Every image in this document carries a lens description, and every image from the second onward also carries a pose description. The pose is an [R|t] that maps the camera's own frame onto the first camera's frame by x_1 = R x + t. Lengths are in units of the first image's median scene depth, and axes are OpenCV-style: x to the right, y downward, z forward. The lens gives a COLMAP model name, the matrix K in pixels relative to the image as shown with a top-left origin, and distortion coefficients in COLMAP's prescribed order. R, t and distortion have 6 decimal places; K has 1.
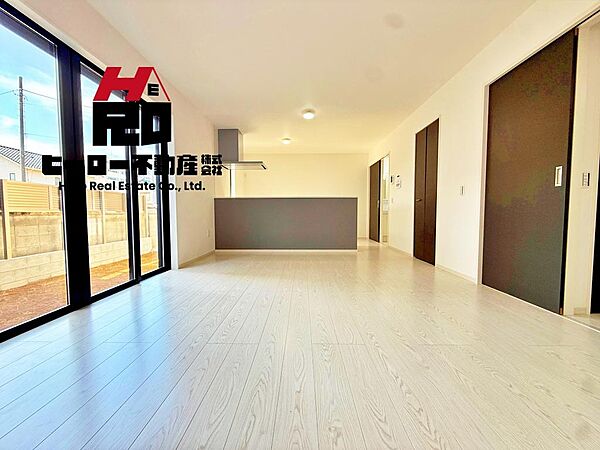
lens RADIAL K [[237.8, 0, 302.3], [0, 237.8, 224.4], [0, 0, 1]] dist [-0.006639, -0.000320]
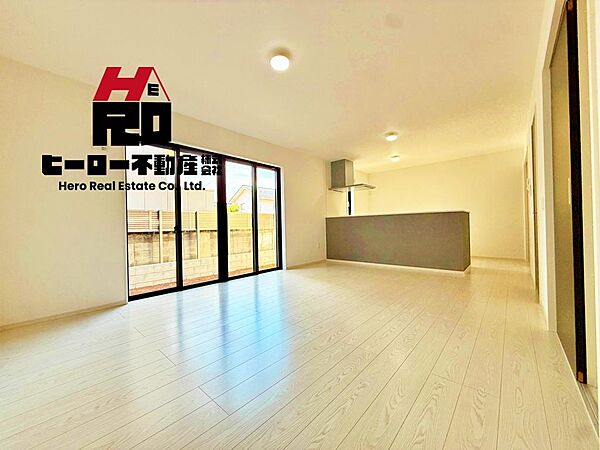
lens RADIAL K [[237.8, 0, 299.9], [0, 237.8, 222.6], [0, 0, 1]] dist [-0.006639, -0.000320]
pose [[0.755791, -0.022964, -0.654411, 0.358377], [-0.015699, 0.998462, -0.053168, -0.016118], [0.654625, 0.050458, 0.754268, -0.038740]]
